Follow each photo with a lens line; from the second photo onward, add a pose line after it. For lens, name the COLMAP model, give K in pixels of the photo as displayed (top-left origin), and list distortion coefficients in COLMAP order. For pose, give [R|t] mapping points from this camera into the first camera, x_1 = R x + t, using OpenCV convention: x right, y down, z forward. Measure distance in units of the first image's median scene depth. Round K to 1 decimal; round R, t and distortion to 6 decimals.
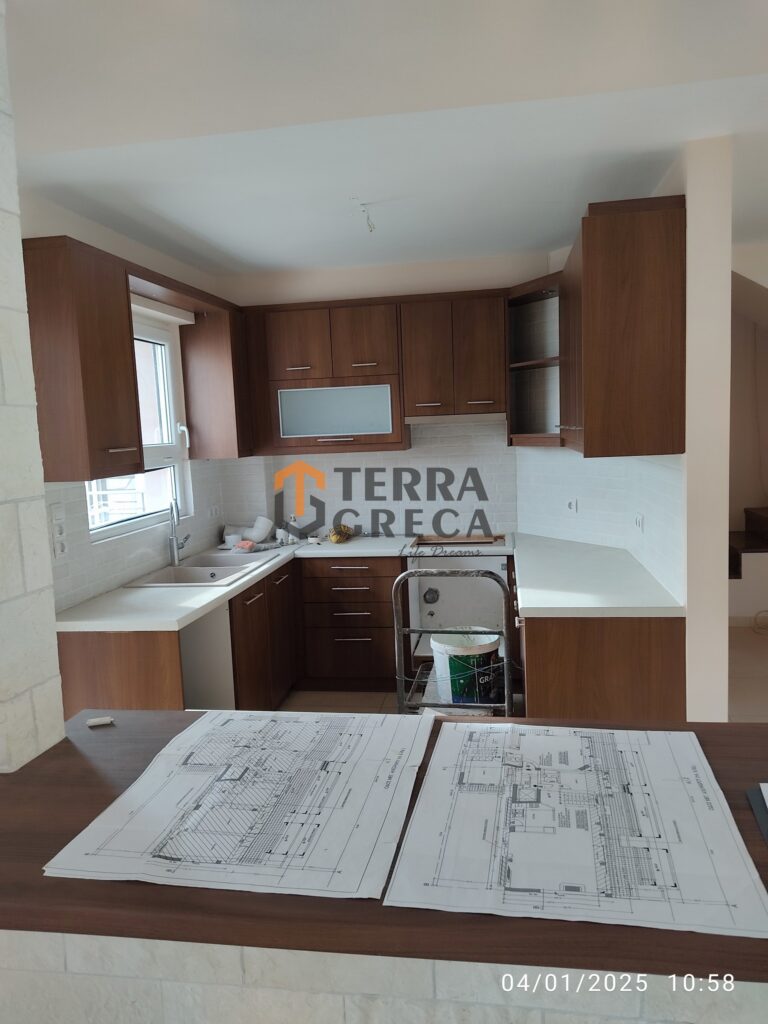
lens RADIAL K [[785.8, 0, 385.5], [0, 785.8, 519.9], [0, 0, 1]] dist [0.049858, -0.002636]
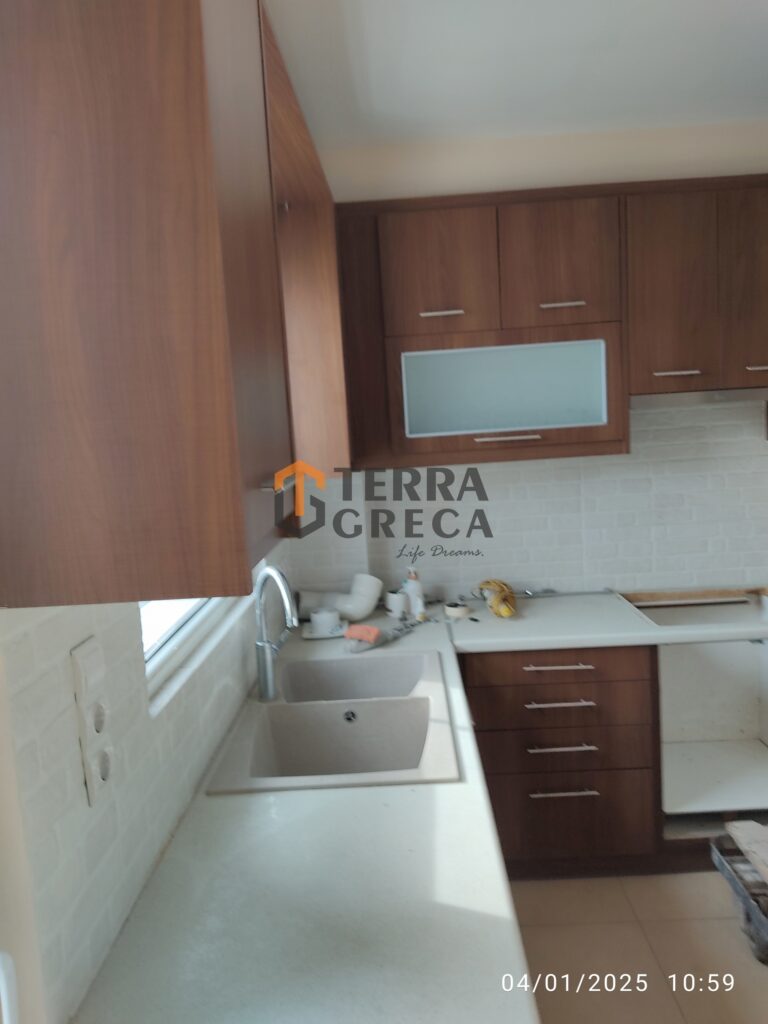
lens RADIAL K [[764.8, 0, 366.6], [0, 764.8, 511.7], [0, 0, 1]] dist [0.044002, -0.002411]
pose [[0.990846, -0.034108, 0.130619, -0.242582], [0.034564, 0.999402, -0.001221, -0.052611], [-0.130500, 0.005724, 0.991432, 0.470573]]
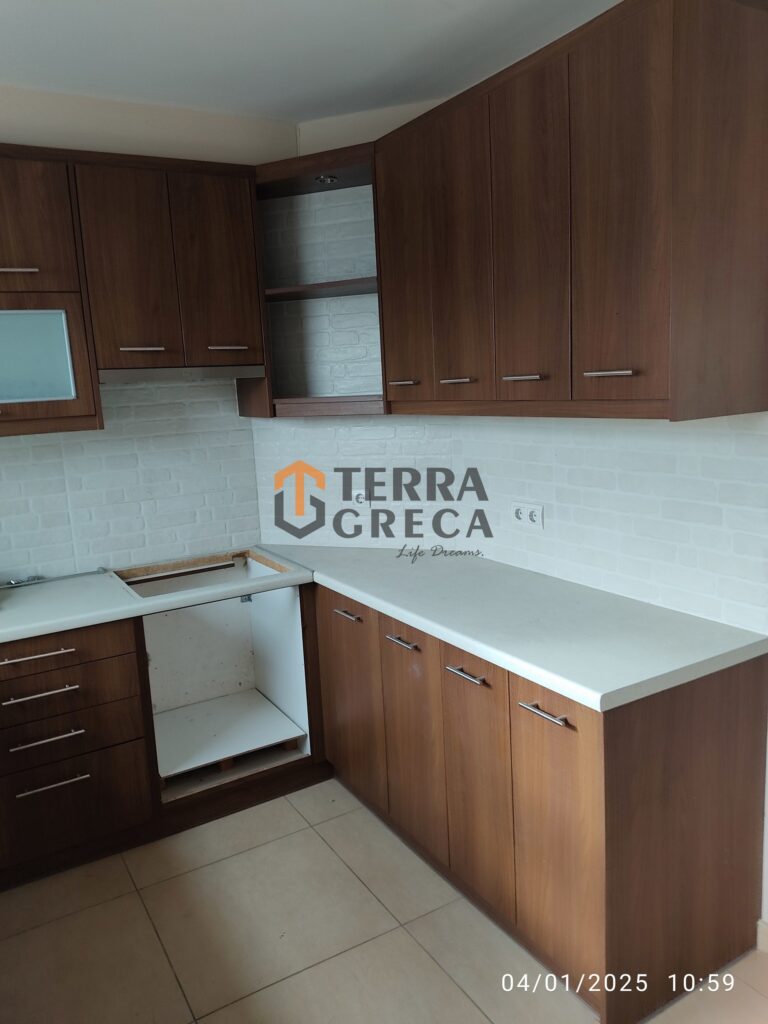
lens RADIAL K [[781.6, 0, 384.0], [0, 781.6, 512.0], [0, 0, 1]] dist [0.058191, -0.001001]
pose [[0.765562, -0.107569, 0.634306, -0.189322], [0.093265, 0.994064, 0.056015, -0.042597], [-0.636567, 0.016276, 0.771050, 0.435201]]
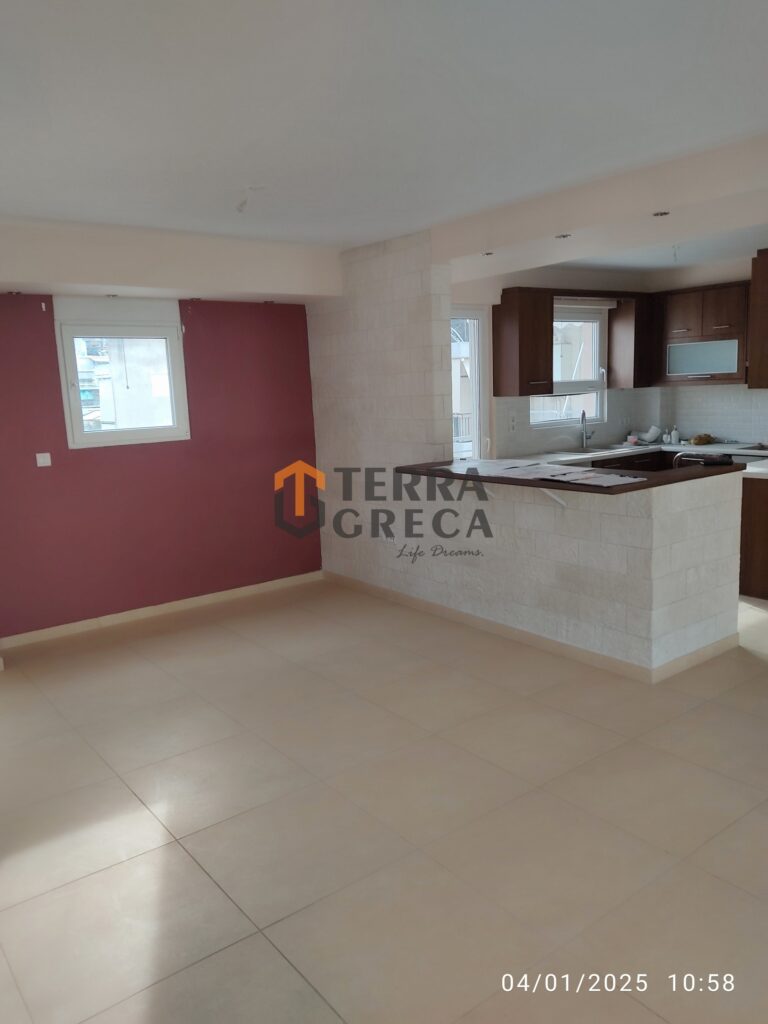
lens RADIAL K [[785.8, 0, 385.5], [0, 785.8, 519.9], [0, 0, 1]] dist [0.049858, -0.002636]
pose [[0.741474, 0.126047, -0.659037, 0.549637], [-0.068774, 0.991301, 0.112219, 0.044948], [0.667448, -0.037883, 0.743692, -0.590508]]
